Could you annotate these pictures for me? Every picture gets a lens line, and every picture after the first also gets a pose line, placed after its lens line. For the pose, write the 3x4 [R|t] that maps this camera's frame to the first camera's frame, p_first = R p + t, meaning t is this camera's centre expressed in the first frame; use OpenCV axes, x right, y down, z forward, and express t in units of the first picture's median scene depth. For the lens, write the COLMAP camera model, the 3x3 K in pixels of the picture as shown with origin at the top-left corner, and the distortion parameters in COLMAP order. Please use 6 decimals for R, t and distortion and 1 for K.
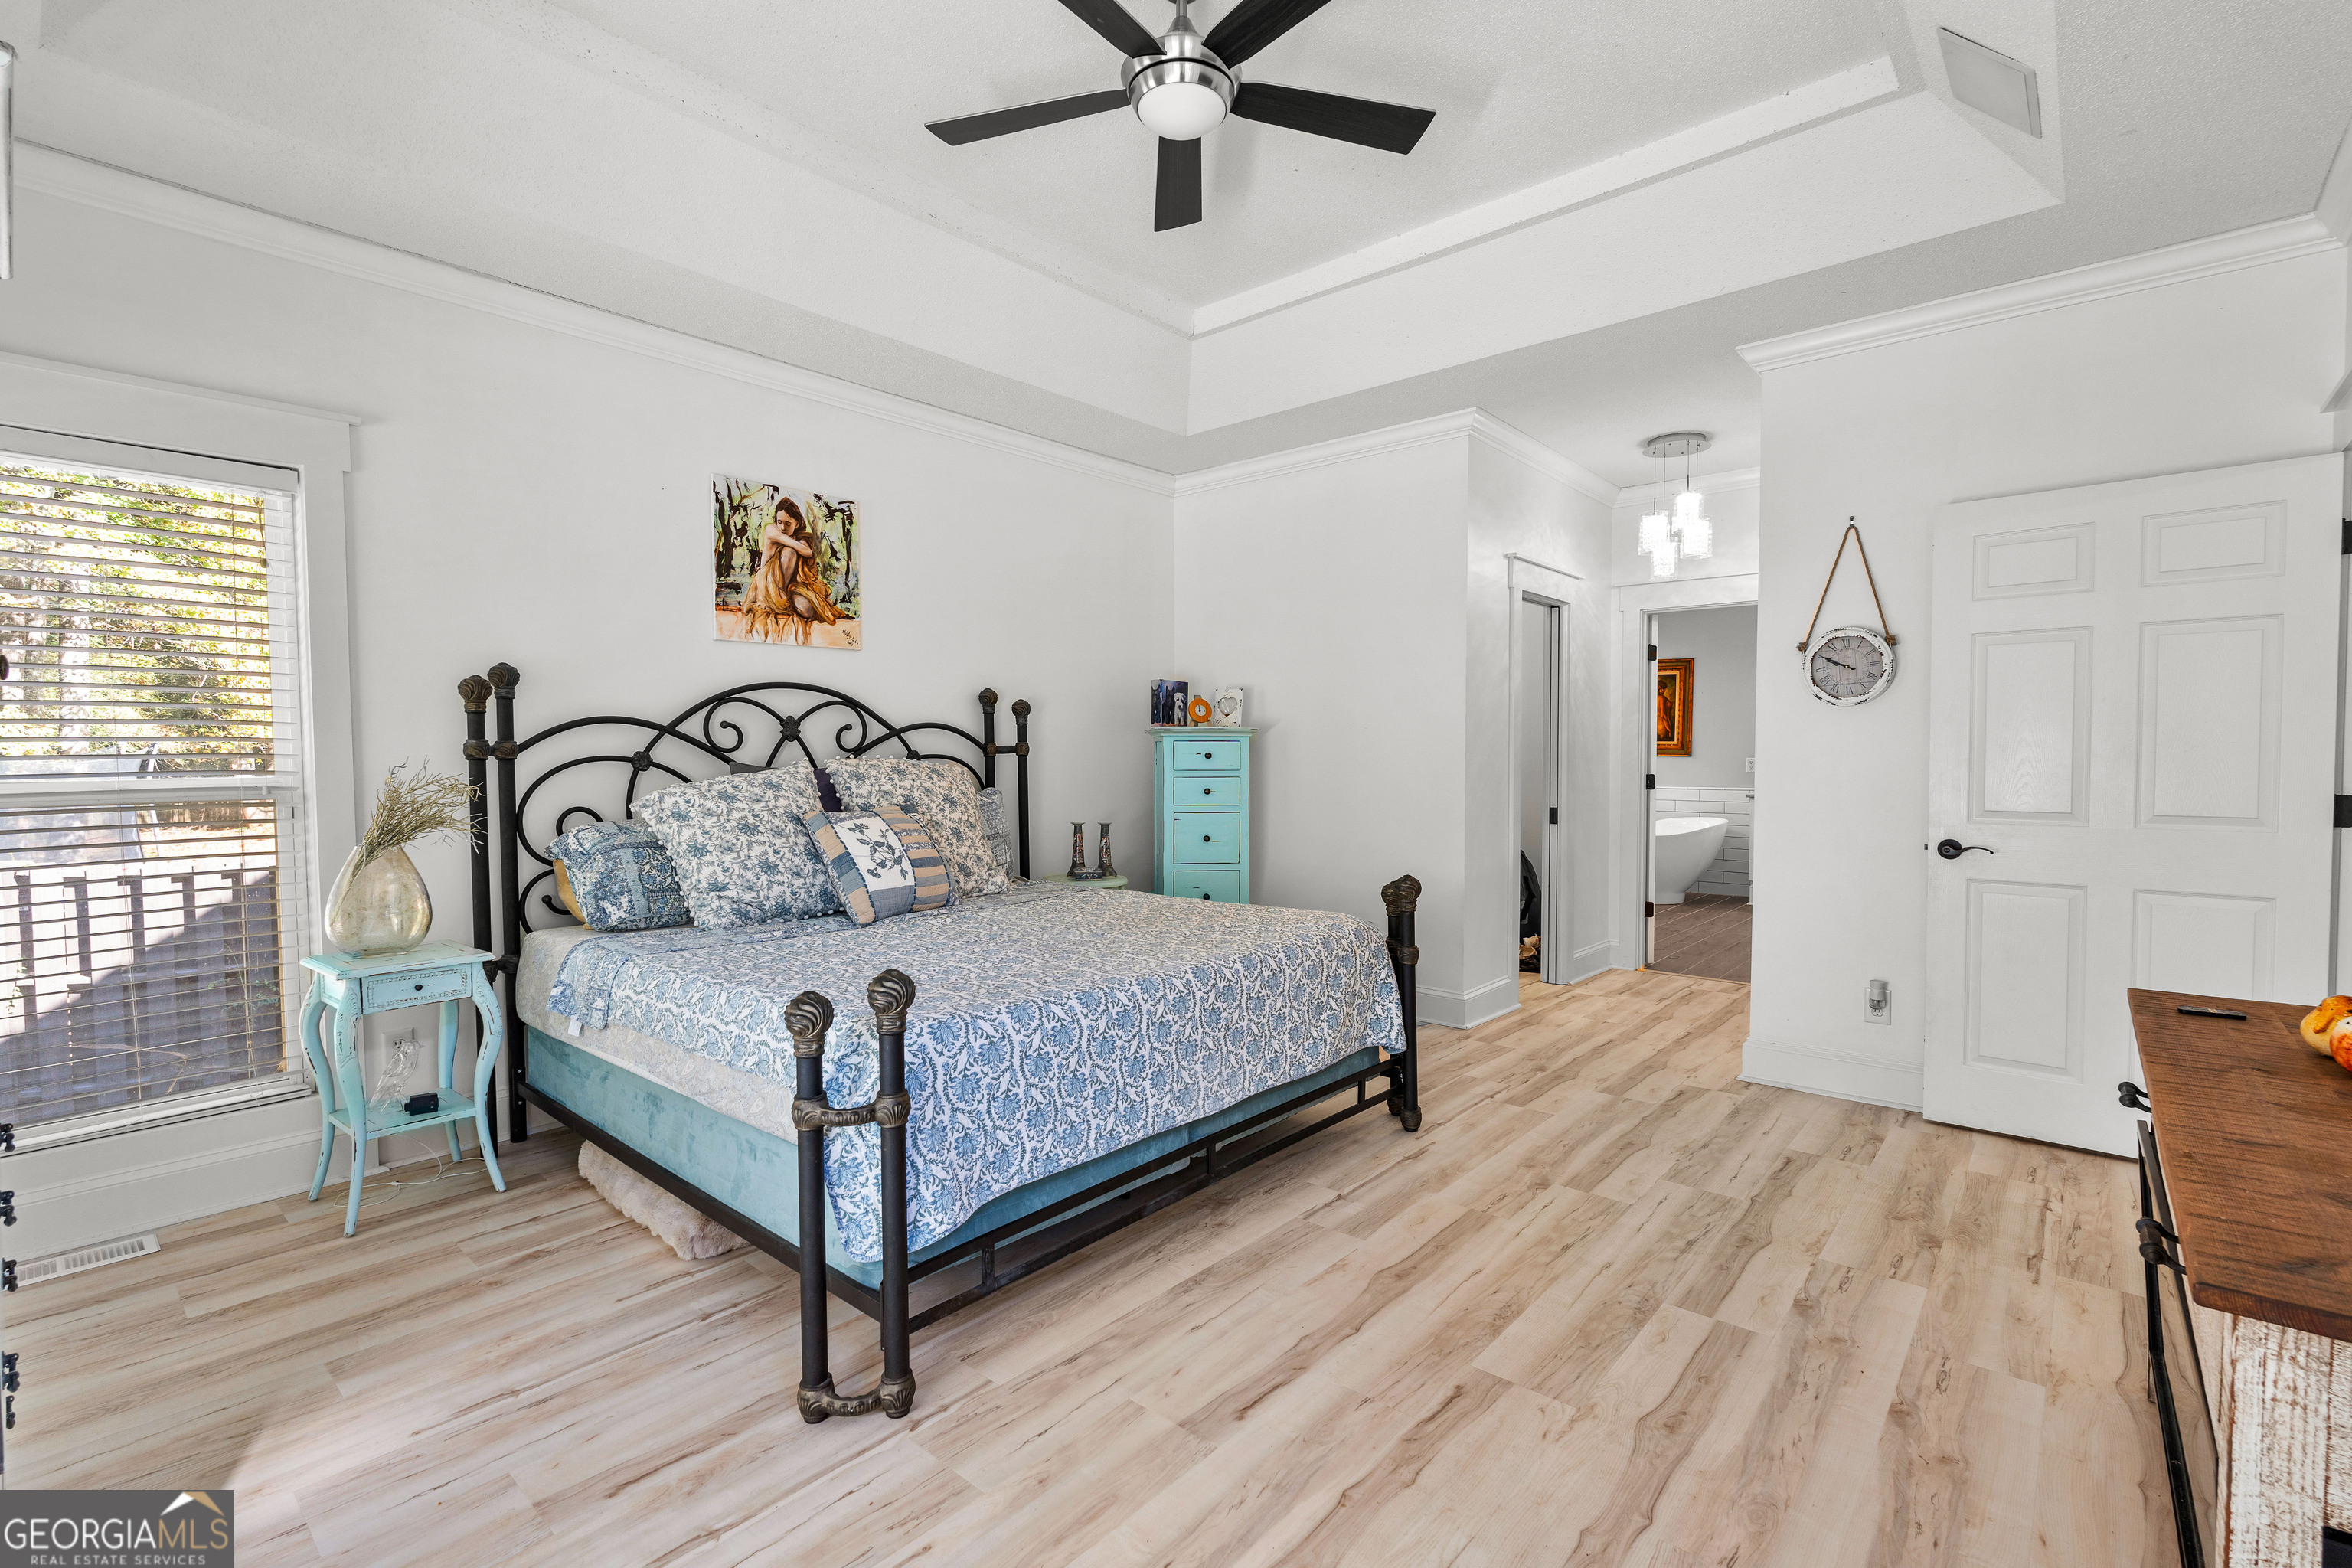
lens RADIAL K [[1045.9, 0, 1173.8], [0, 1045.9, 783.4], [0, 0, 1]] dist [-0.001407, 0.000044]
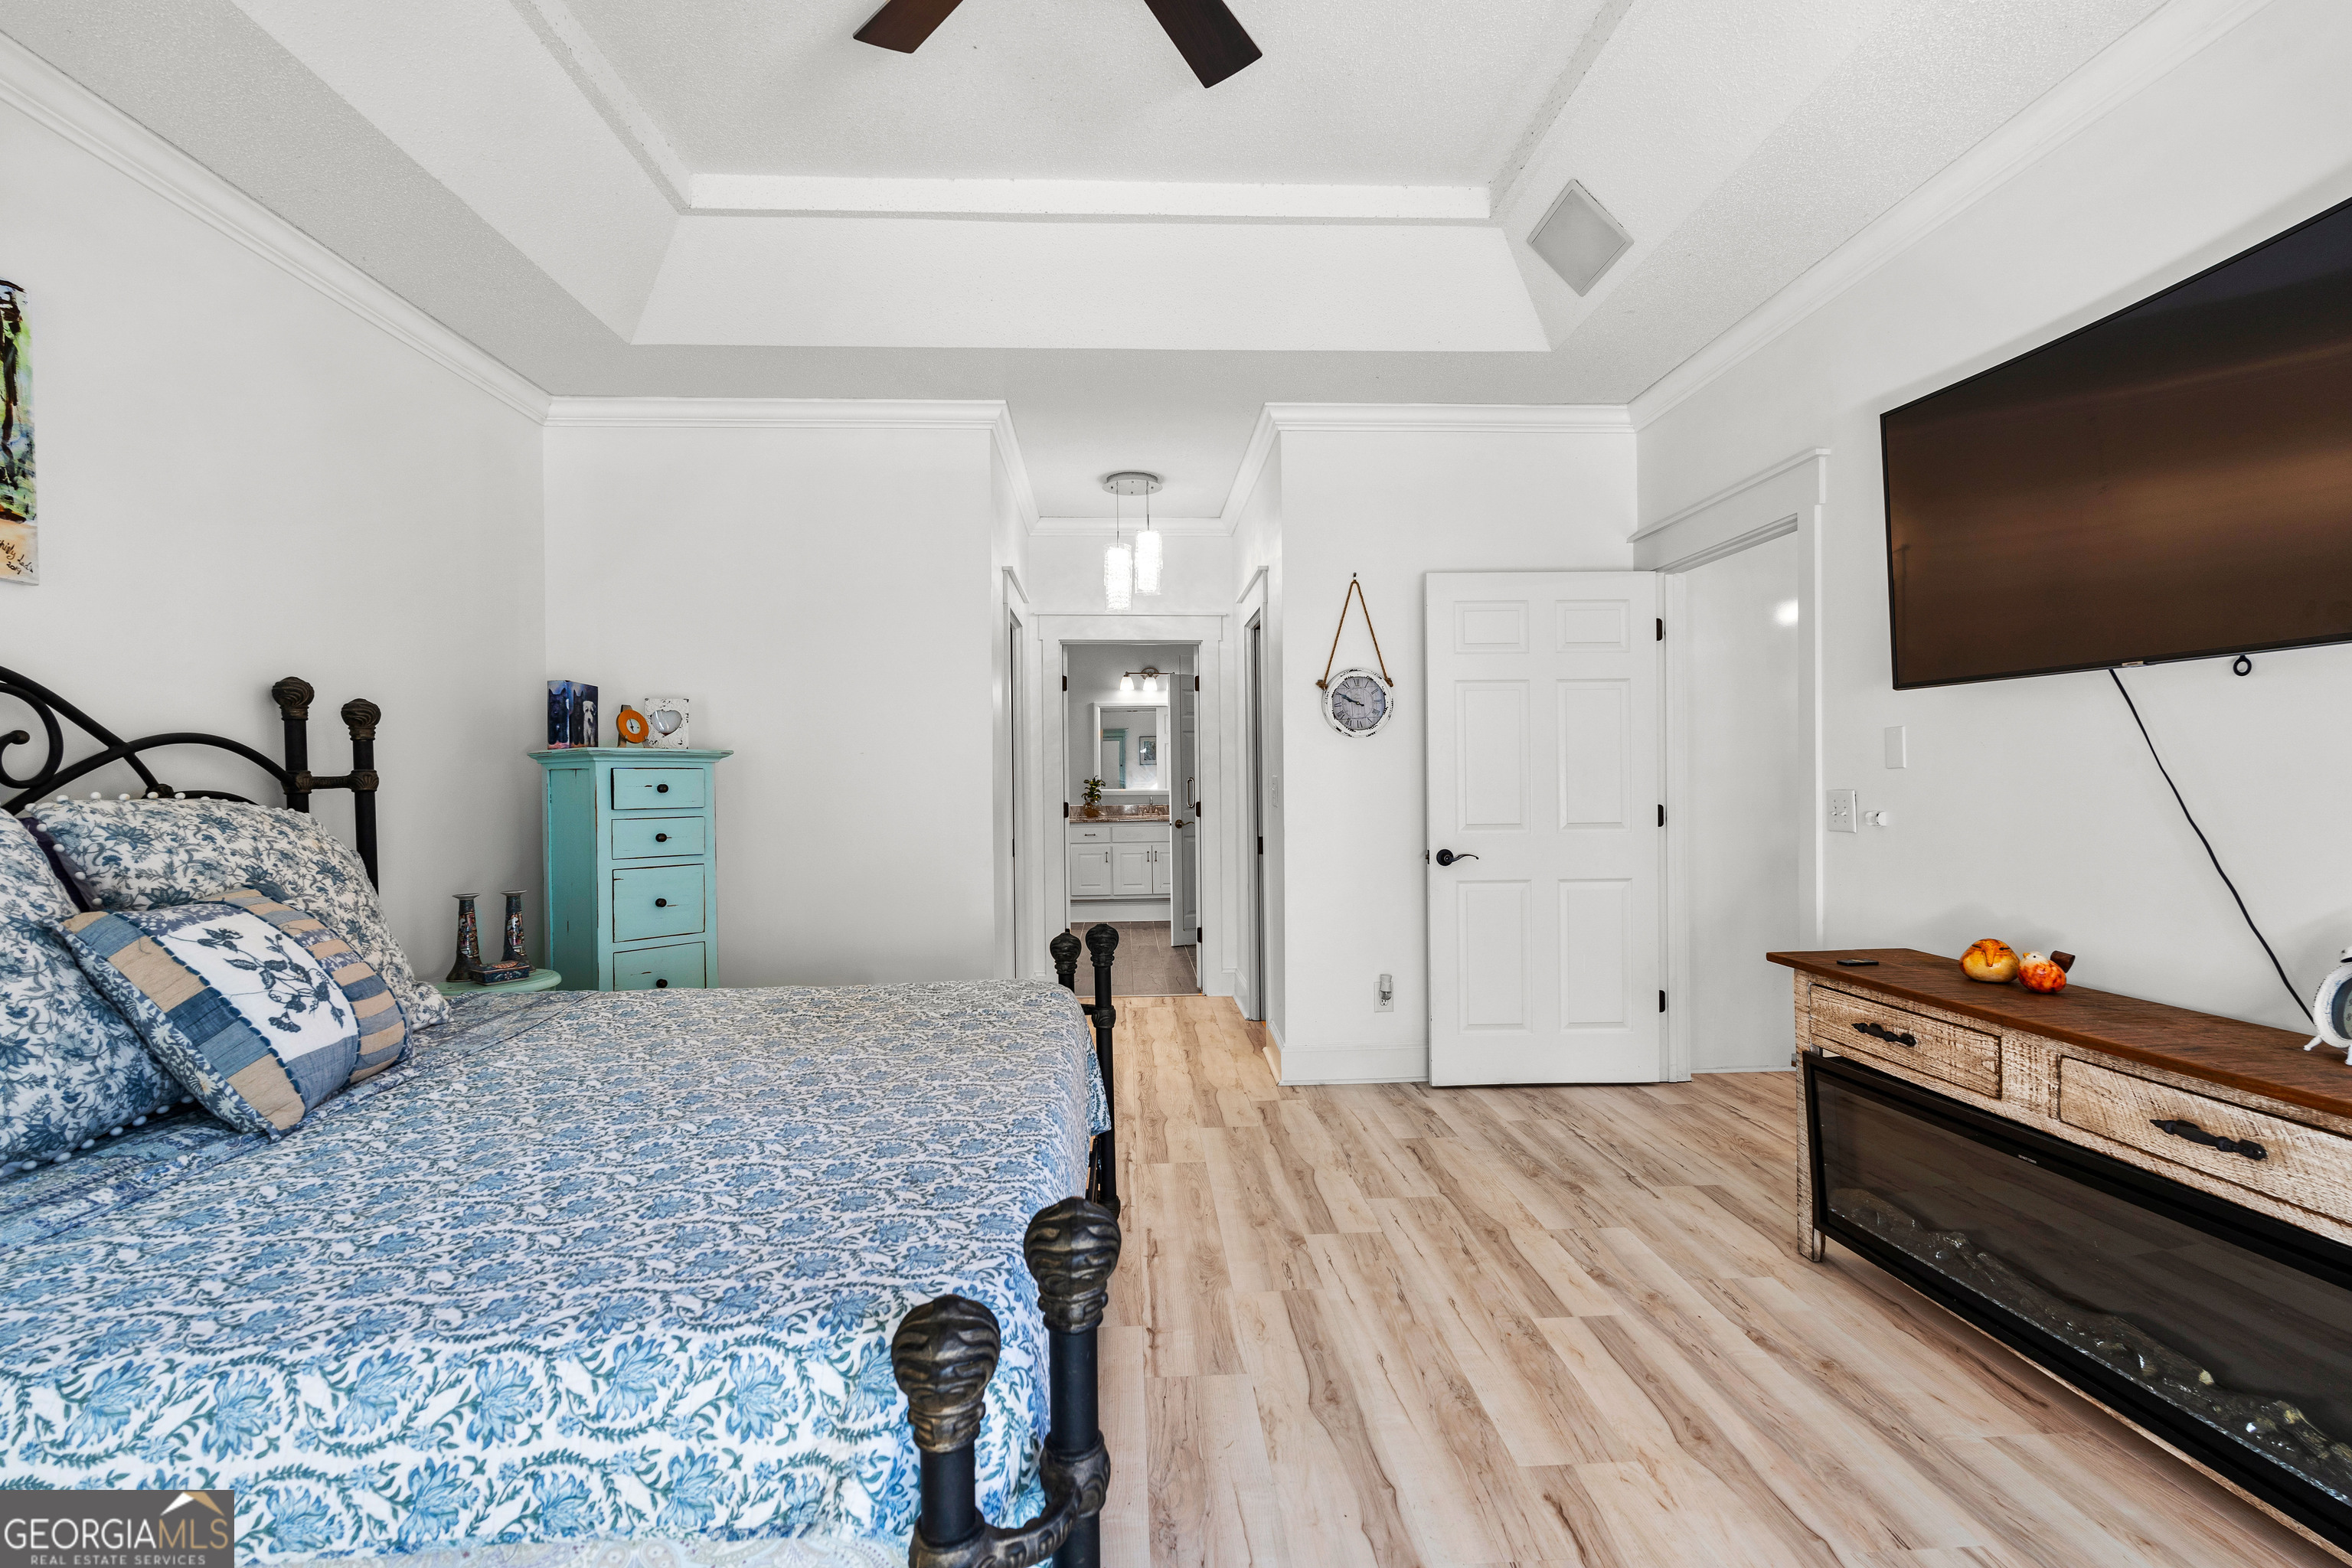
lens RADIAL K [[1064.2, 0, 1173.7], [0, 1064.2, 785.1], [0, 0, 1]] dist [-0.002948, -0.000147]
pose [[0.717589, -0.008698, 0.696412, -0.312891], [0.029426, 0.999408, -0.017838, -0.007260], [-0.695845, 0.033293, 0.717420, 0.308031]]
